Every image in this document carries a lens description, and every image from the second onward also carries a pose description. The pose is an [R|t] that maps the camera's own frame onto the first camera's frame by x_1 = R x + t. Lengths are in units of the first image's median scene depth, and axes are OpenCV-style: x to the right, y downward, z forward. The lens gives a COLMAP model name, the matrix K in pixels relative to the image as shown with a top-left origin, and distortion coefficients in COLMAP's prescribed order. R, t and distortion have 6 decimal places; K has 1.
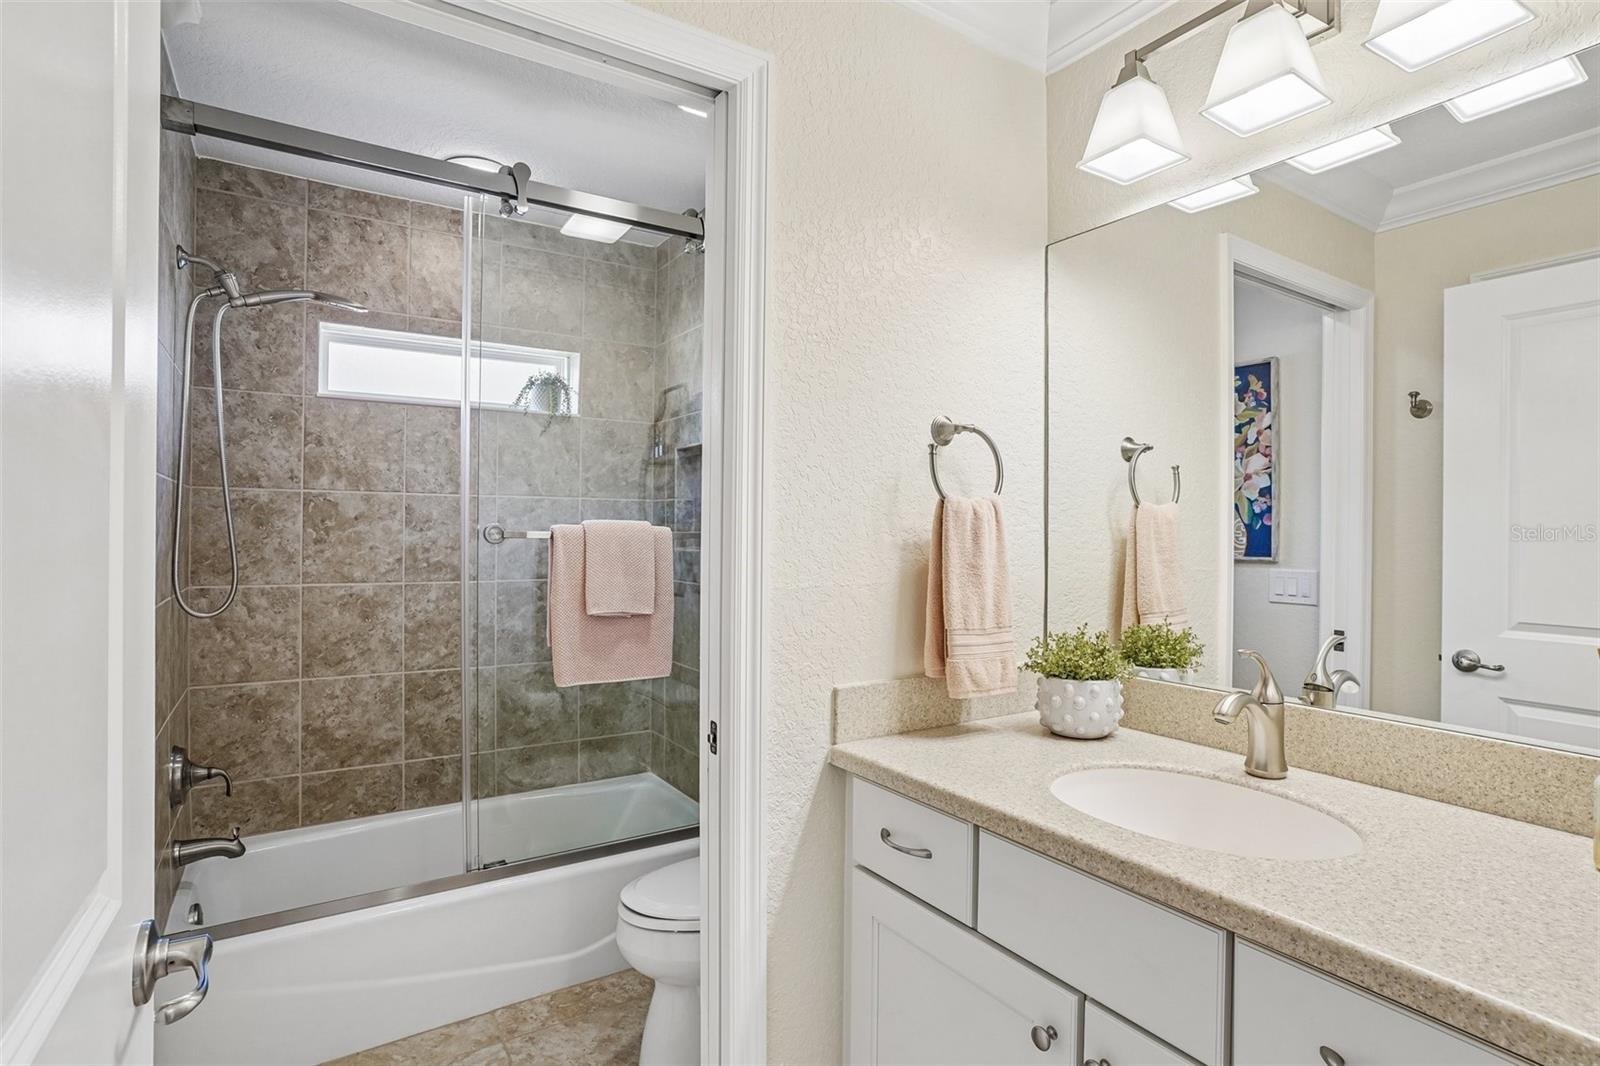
lens RADIAL K [[817.0, 0, 798.6], [0, 817.0, 527.9], [0, 0, 1]] dist [-0.067702, 0.045938]
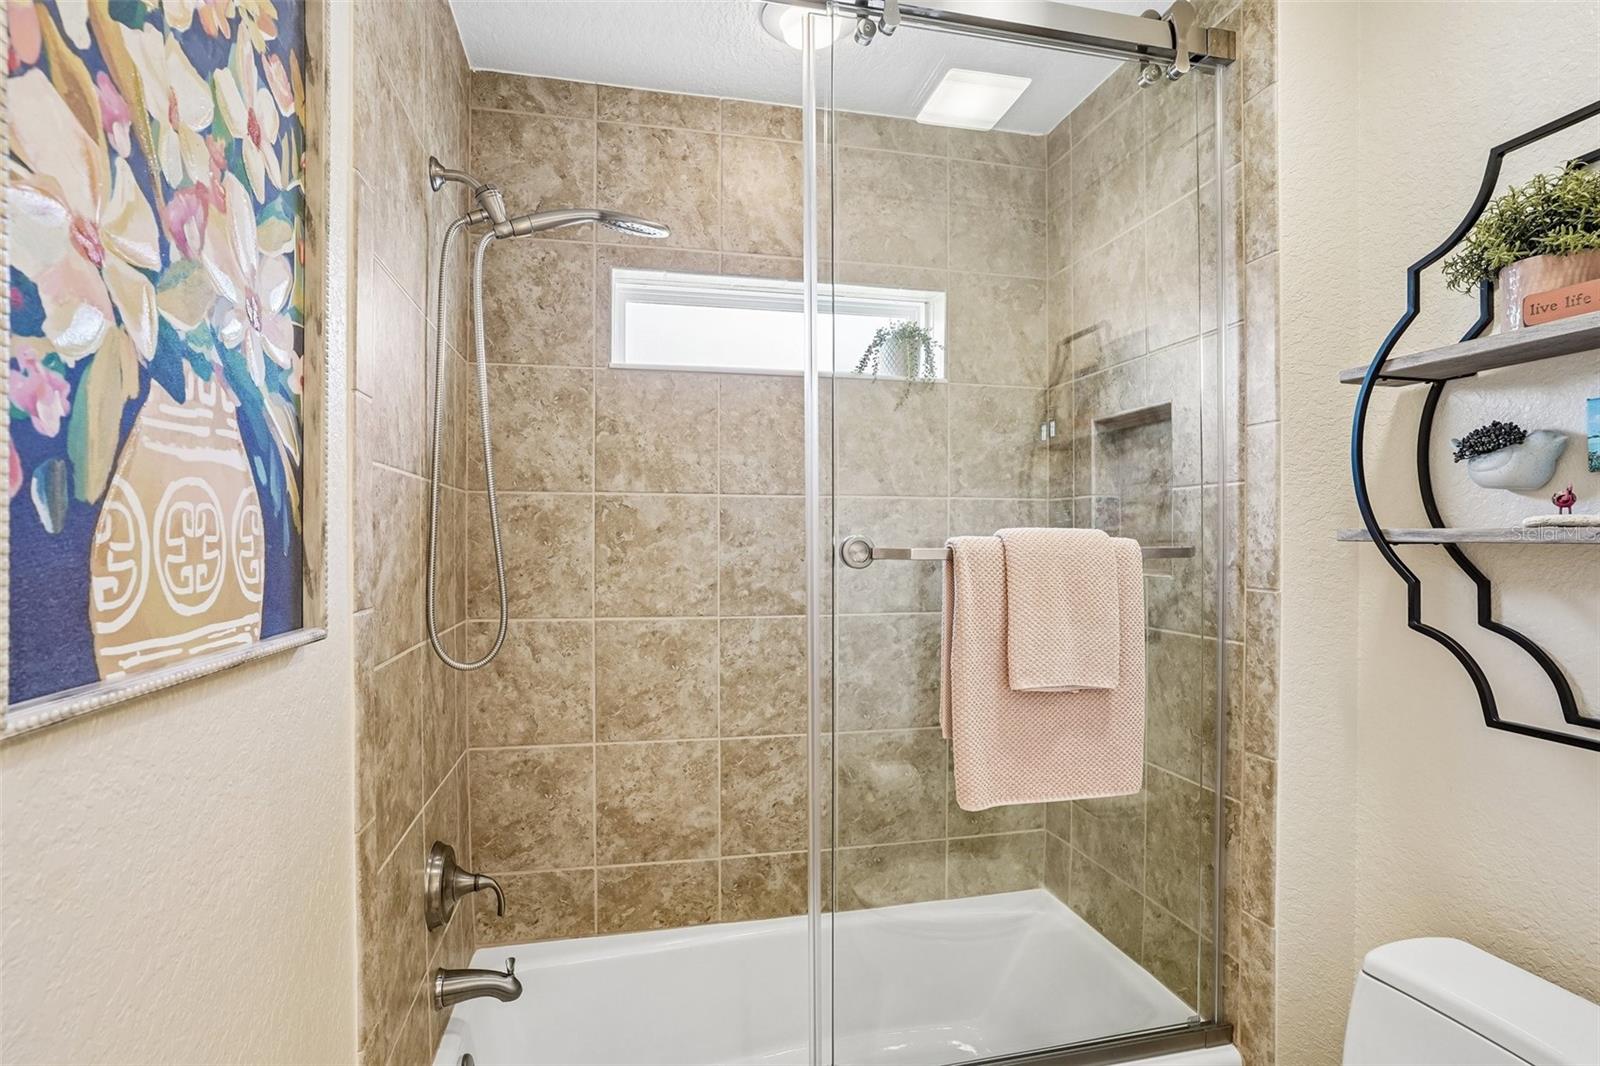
lens RADIAL K [[813.3, 0, 801.6], [0, 813.3, 547.2], [0, 0, 1]] dist [-0.040647, 0.000441]
pose [[0.939759, -0.004256, -0.341810, -0.170422], [0.008106, 0.999919, 0.009837, -0.002138], [0.341741, -0.012016, 0.939718, 0.339394]]
